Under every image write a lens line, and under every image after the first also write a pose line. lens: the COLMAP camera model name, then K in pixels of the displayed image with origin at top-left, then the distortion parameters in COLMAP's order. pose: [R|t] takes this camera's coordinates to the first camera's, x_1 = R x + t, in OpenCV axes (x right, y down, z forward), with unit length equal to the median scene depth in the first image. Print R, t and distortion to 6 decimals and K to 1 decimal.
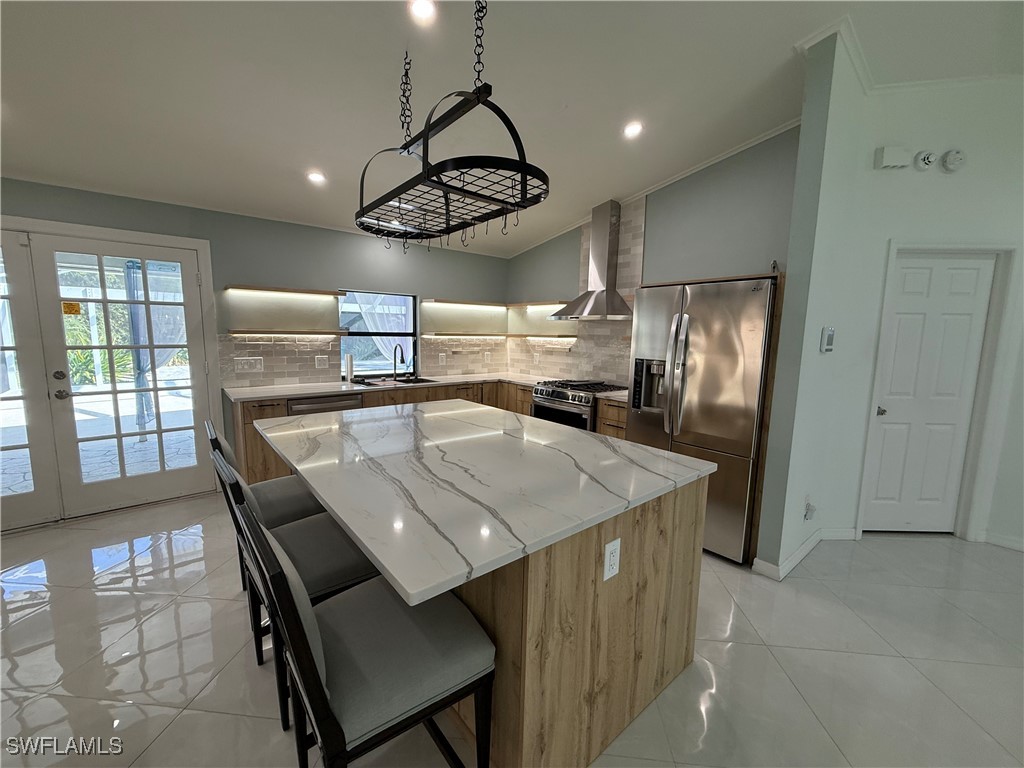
lens RADIAL K [[408.1, 0, 505.6], [0, 408.1, 380.0], [0, 0, 1]] dist [0.001355, -0.000602]
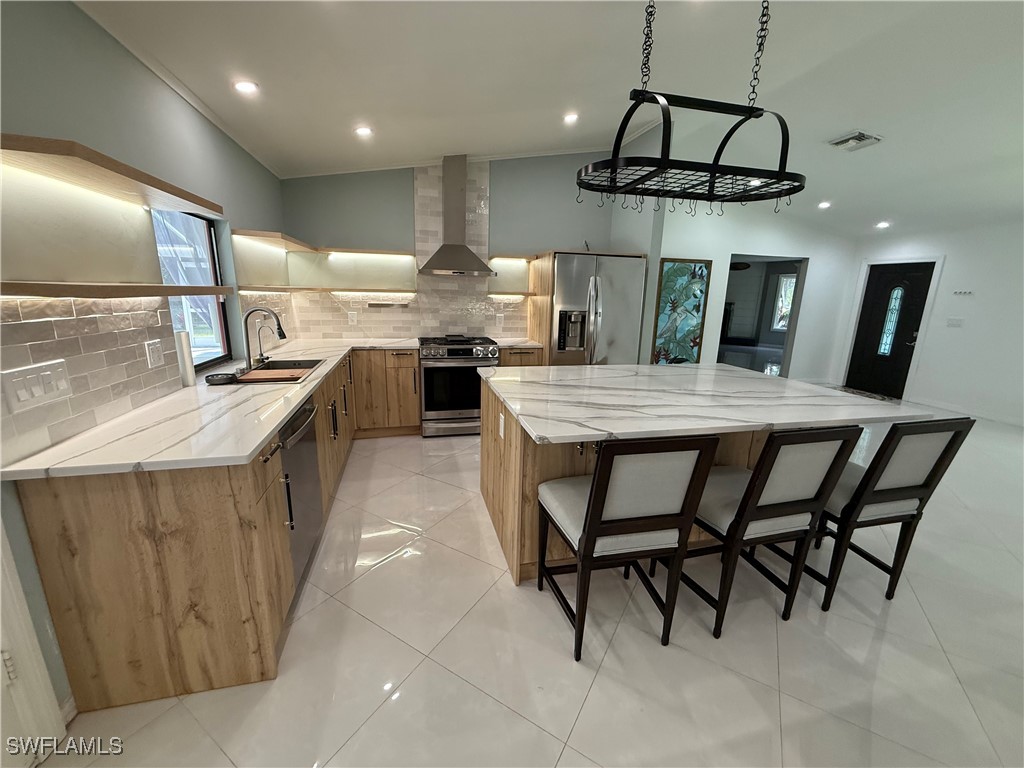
lens RADIAL K [[408.1, 0, 508.1], [0, 408.1, 381.5], [0, 0, 1]] dist [0.001355, -0.000602]
pose [[0.441856, -0.201838, 0.874085, -0.663121], [0.089495, 0.979417, 0.180921, -0.059318], [-0.892611, -0.001715, 0.450825, 0.424535]]
